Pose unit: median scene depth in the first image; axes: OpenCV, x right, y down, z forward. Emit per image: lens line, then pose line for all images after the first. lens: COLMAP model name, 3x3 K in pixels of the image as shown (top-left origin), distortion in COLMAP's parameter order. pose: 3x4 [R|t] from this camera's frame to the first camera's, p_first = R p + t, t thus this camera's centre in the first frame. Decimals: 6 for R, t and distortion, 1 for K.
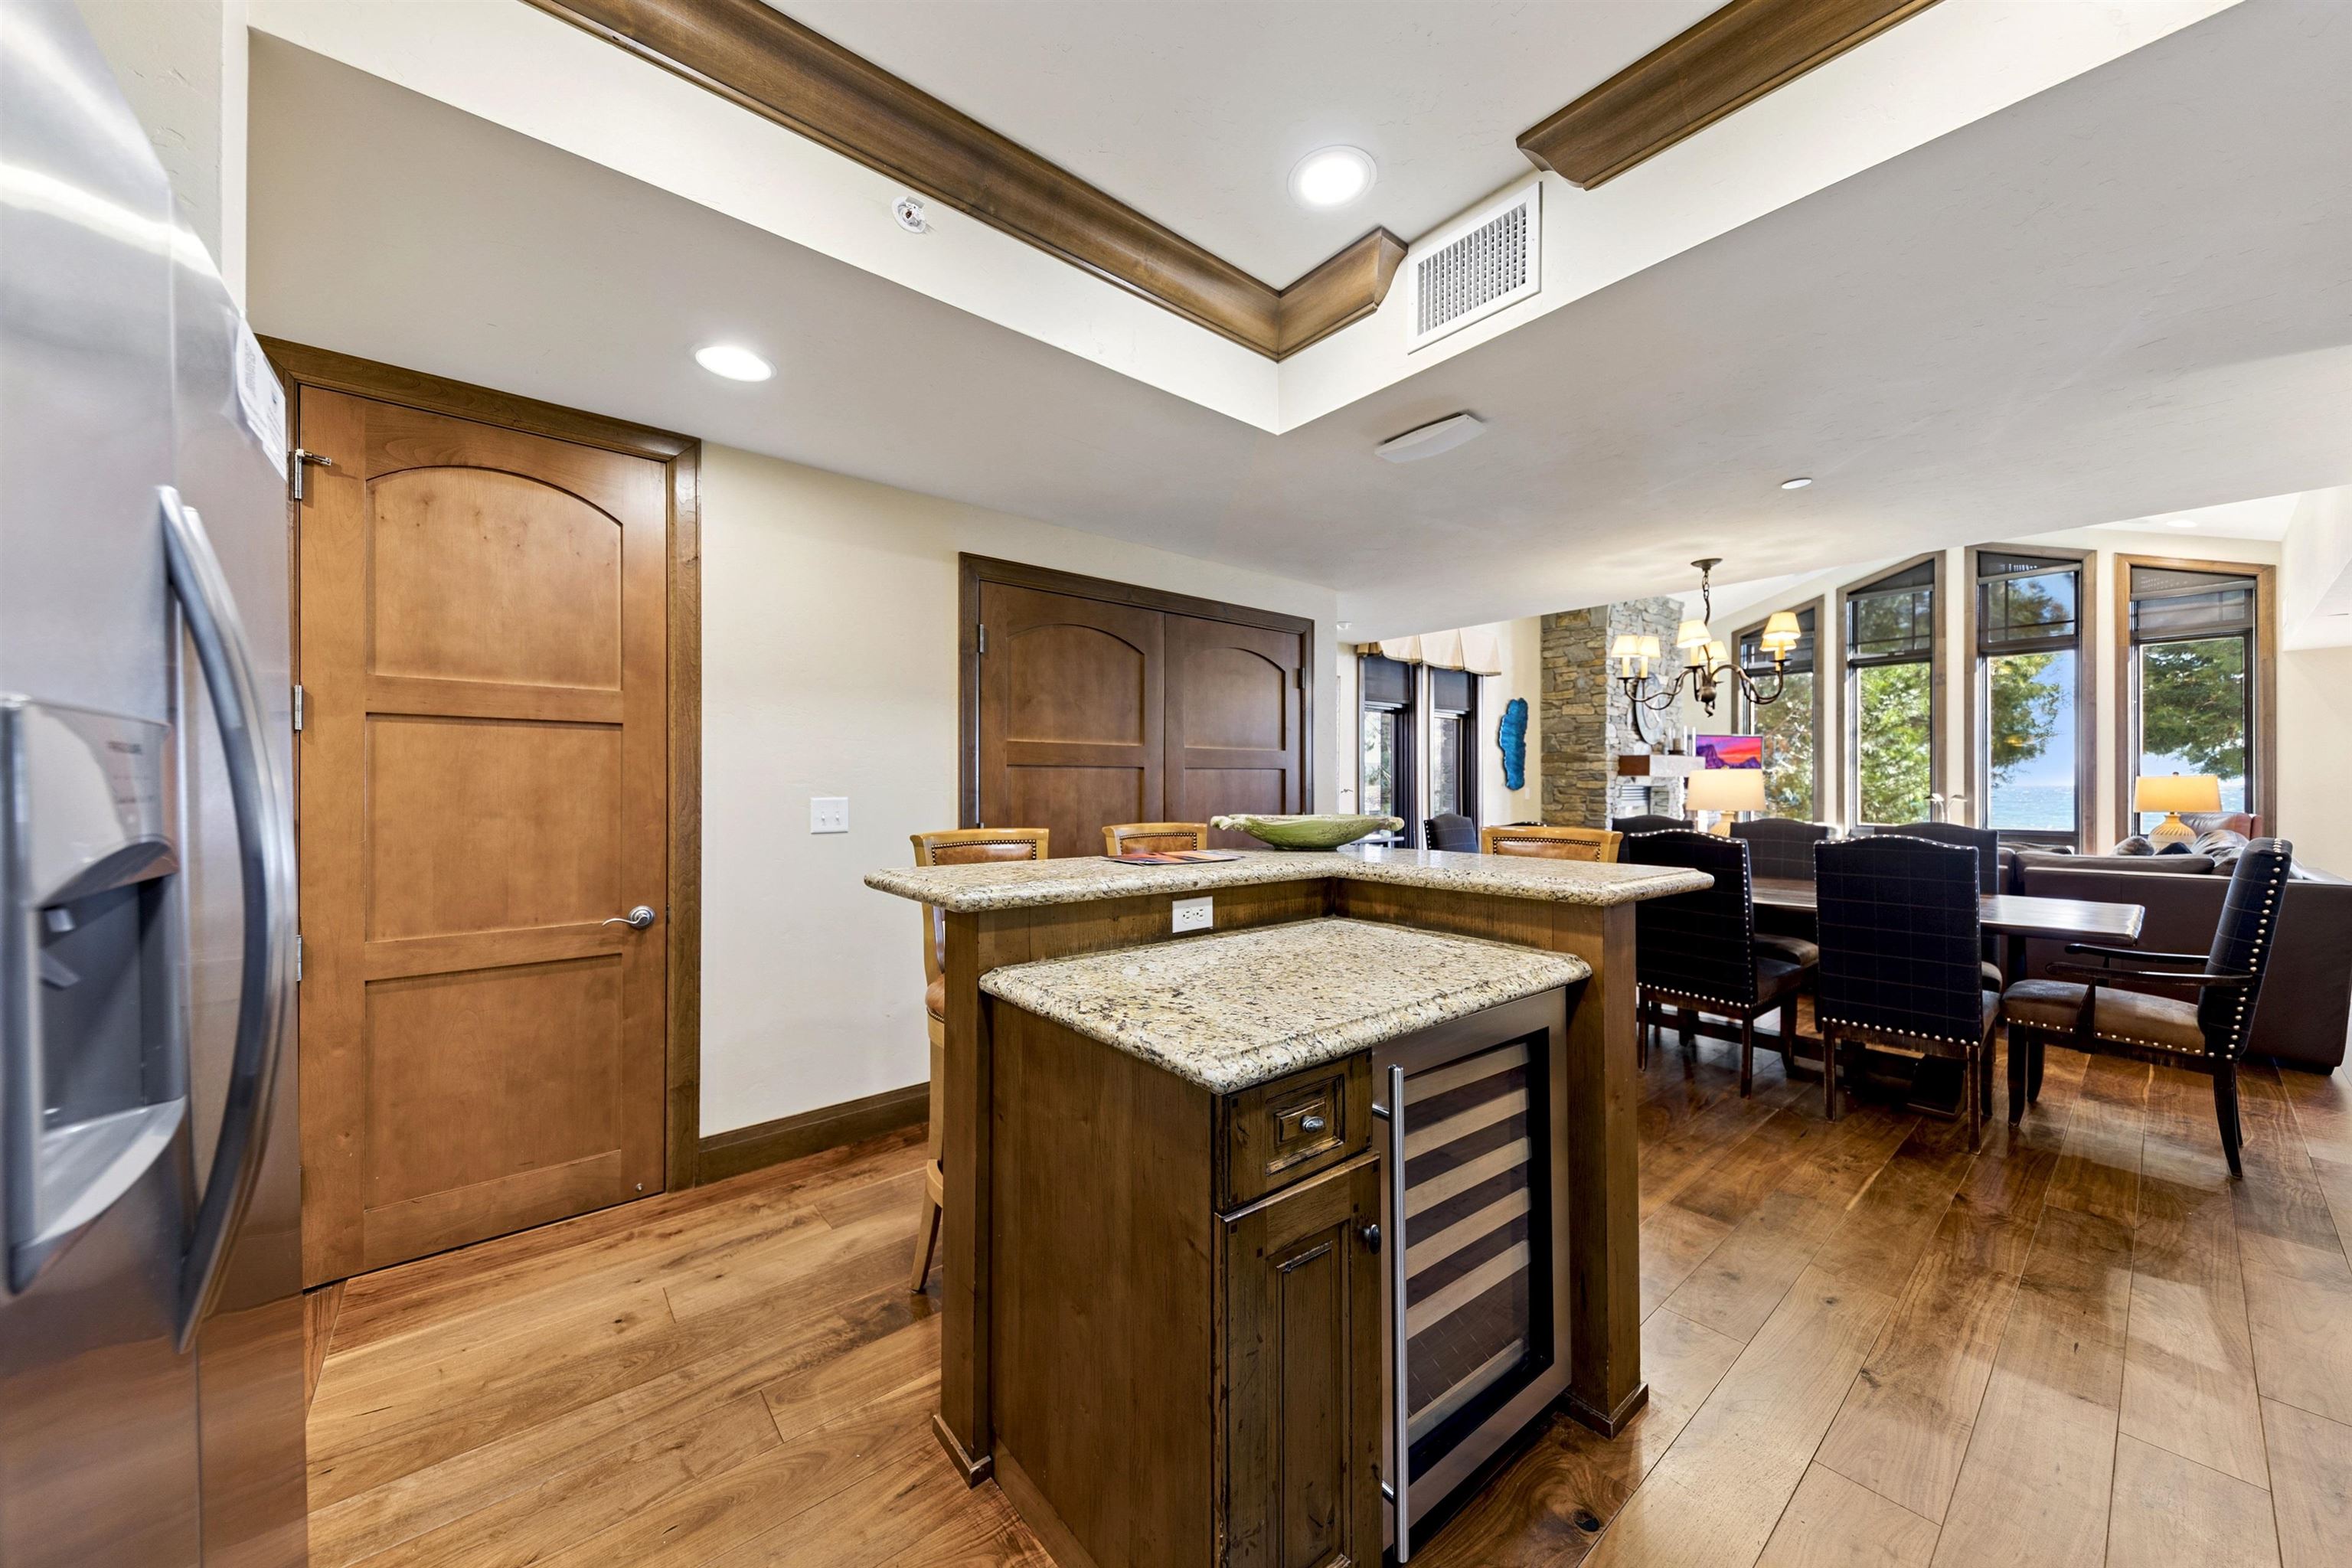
lens RADIAL K [[828.5, 0, 1158.8], [0, 828.5, 781.4], [0, 0, 1]] dist [0.003951, -0.001806]
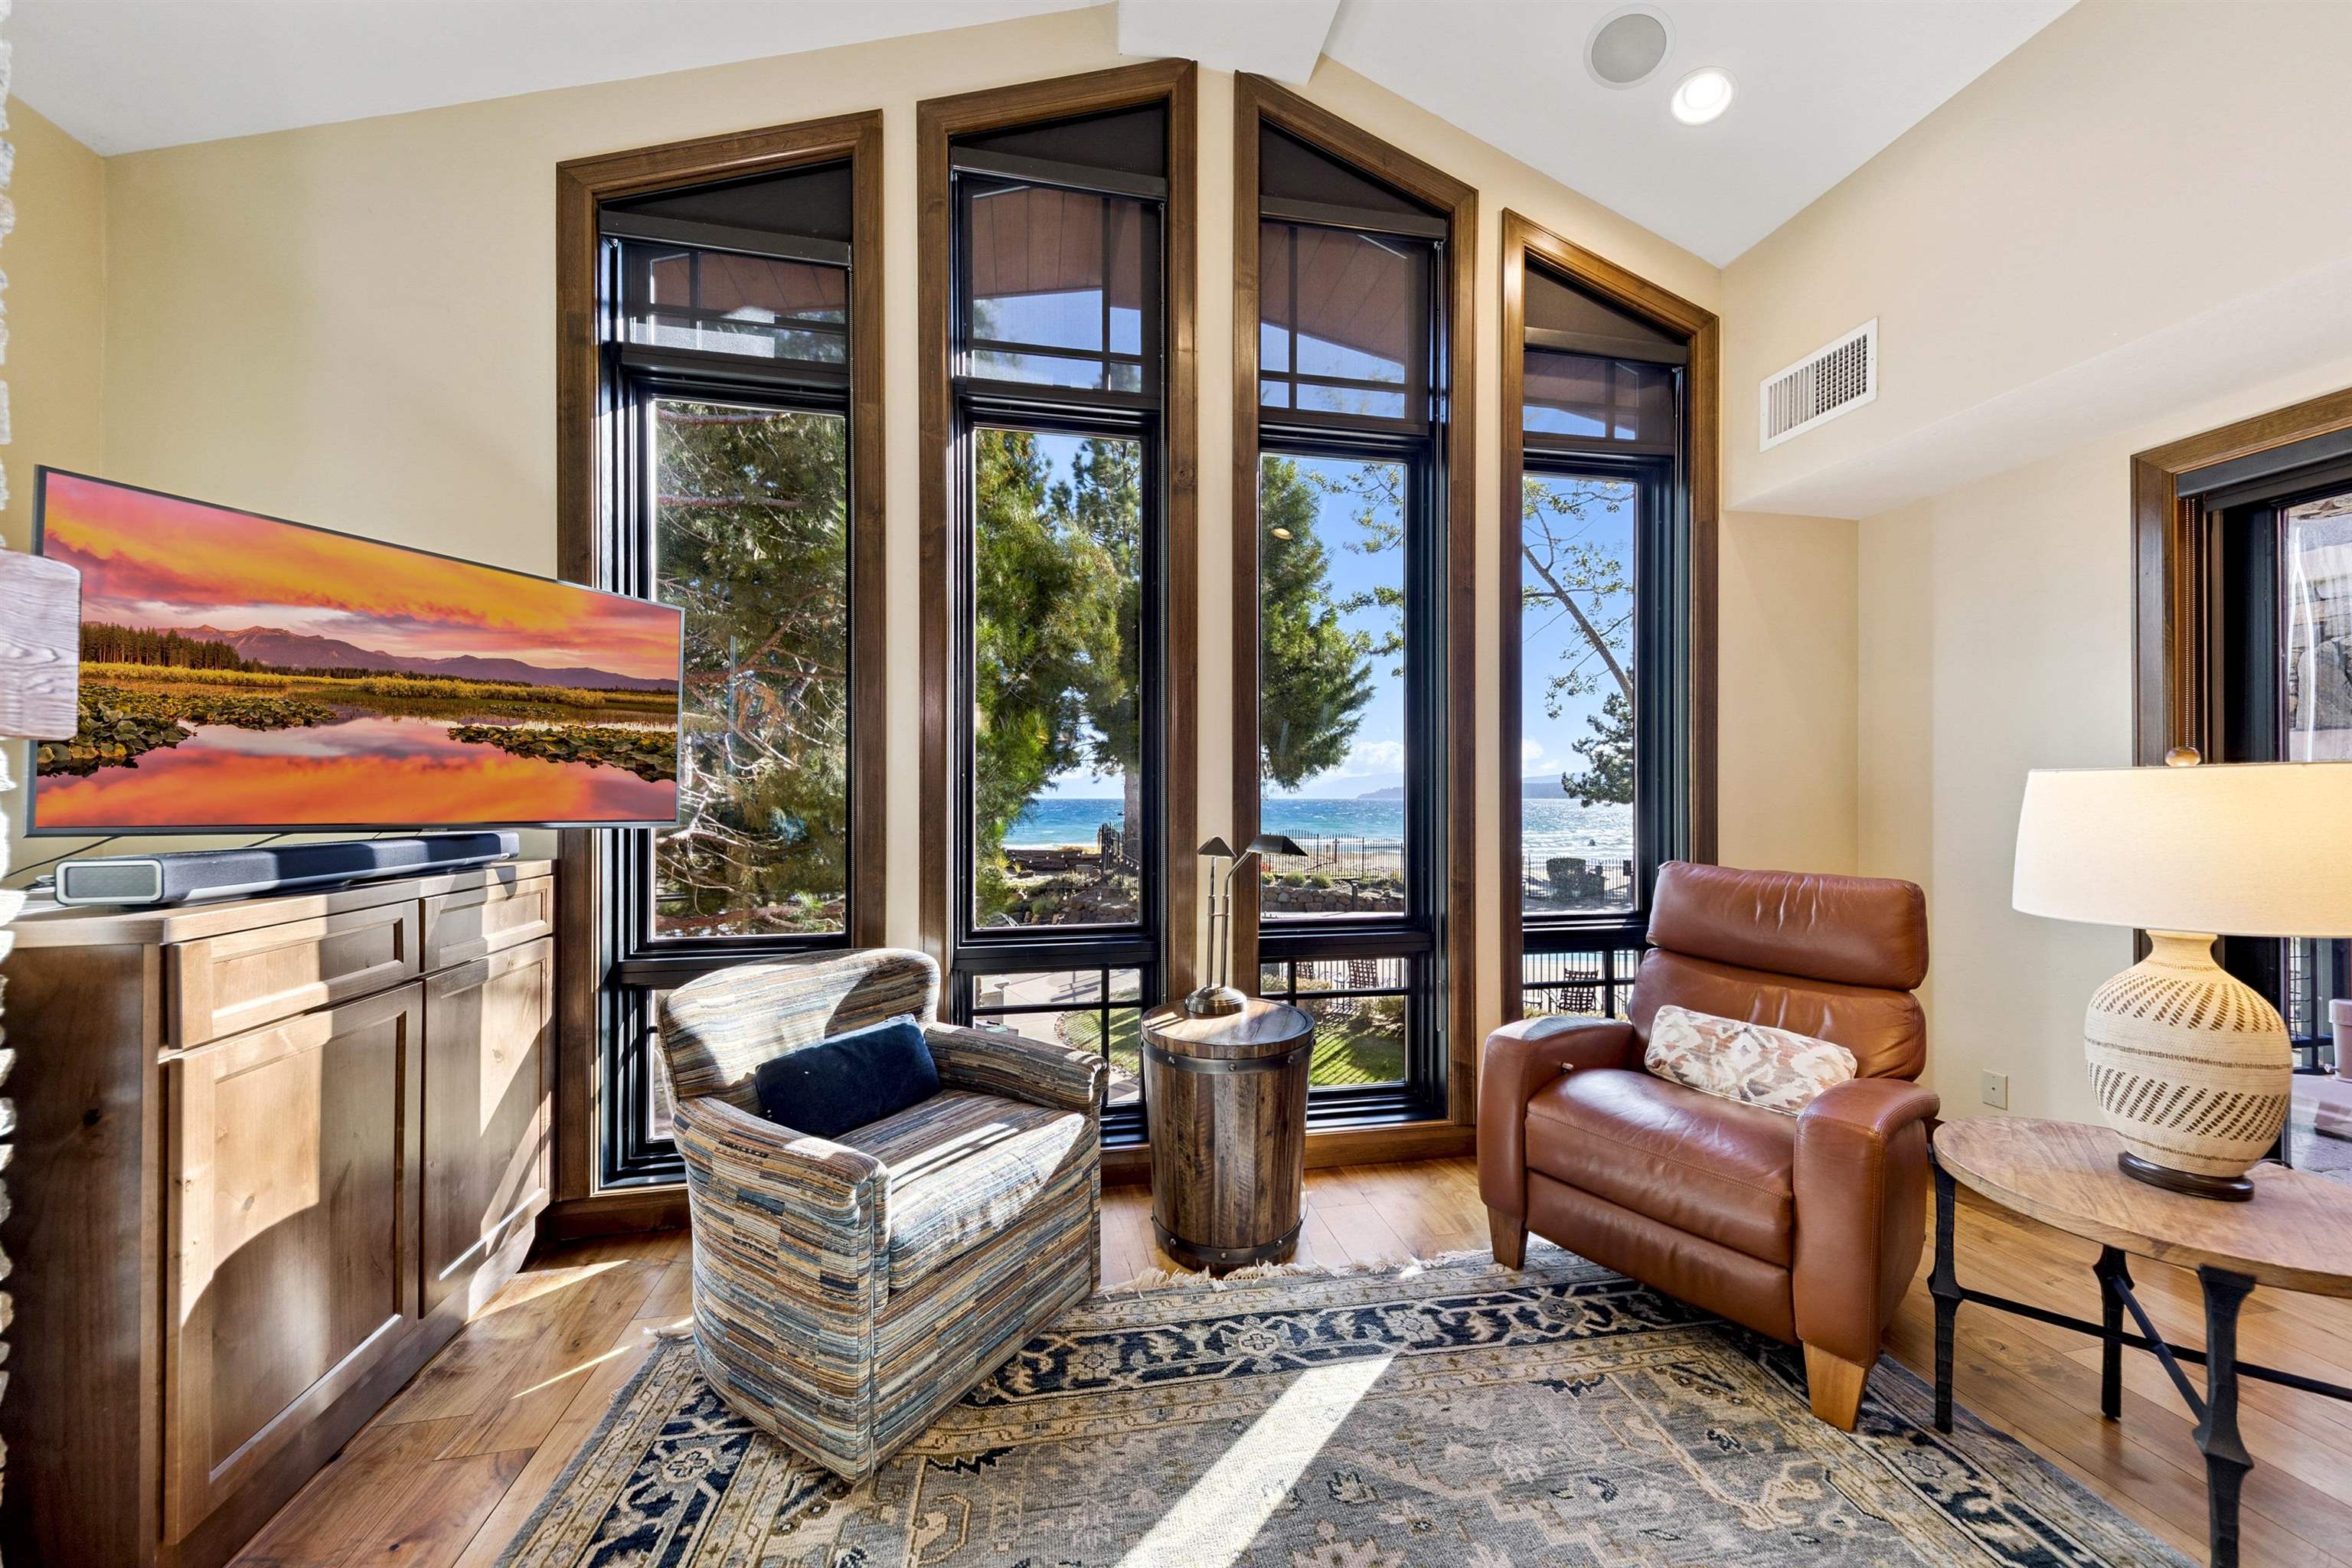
lens RADIAL K [[828.5, 0, 1178.9], [0, 828.5, 793.1], [0, 0, 1]] dist [0.003951, -0.001806]
pose [[0.456011, 0.003931, 0.889965, 0.667078], [-0.000199, 0.999991, -0.004315, 0.002455], [-0.889974, 0.001790, 0.456008, 0.872882]]
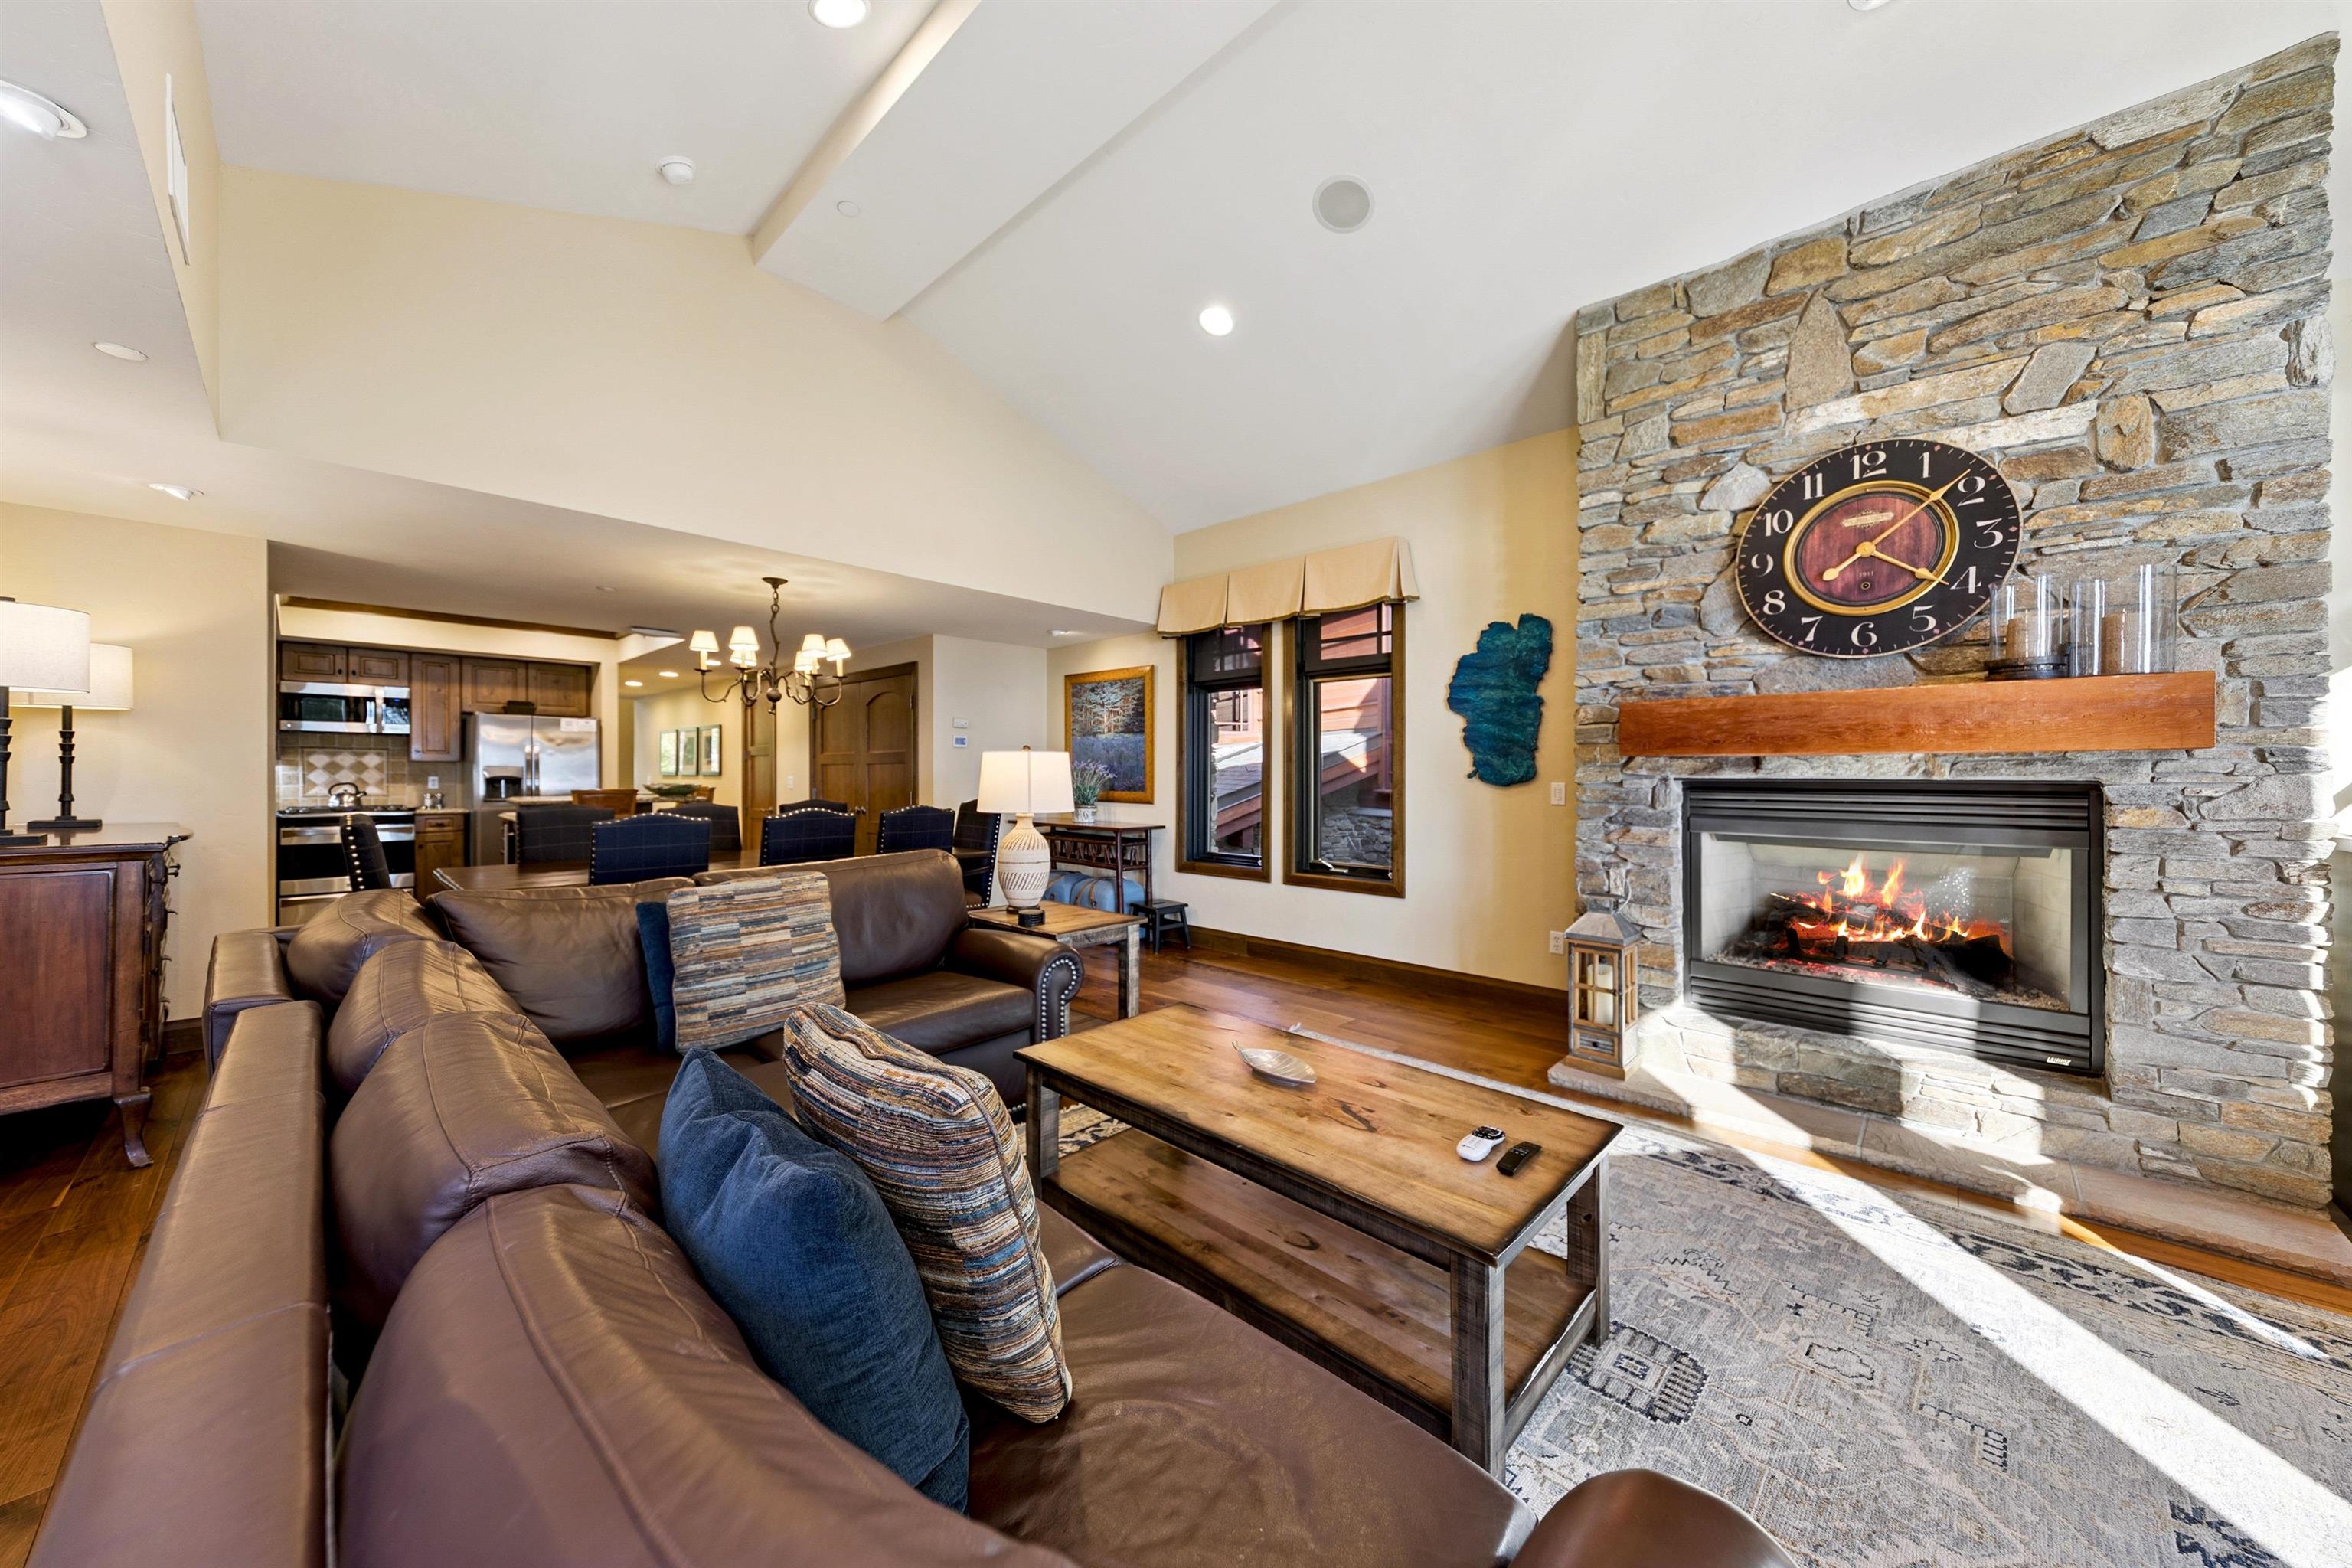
lens RADIAL K [[797.2, 0, 1180.6], [0, 797.2, 778.7], [0, 0, 1]] dist [0.003437, -0.000045]
pose [[0.144415, 0.005952, -0.989499, 0.908354], [0.001402, 0.999980, 0.006220, 0.002181], [0.989516, -0.002285, 0.144403, 0.700003]]
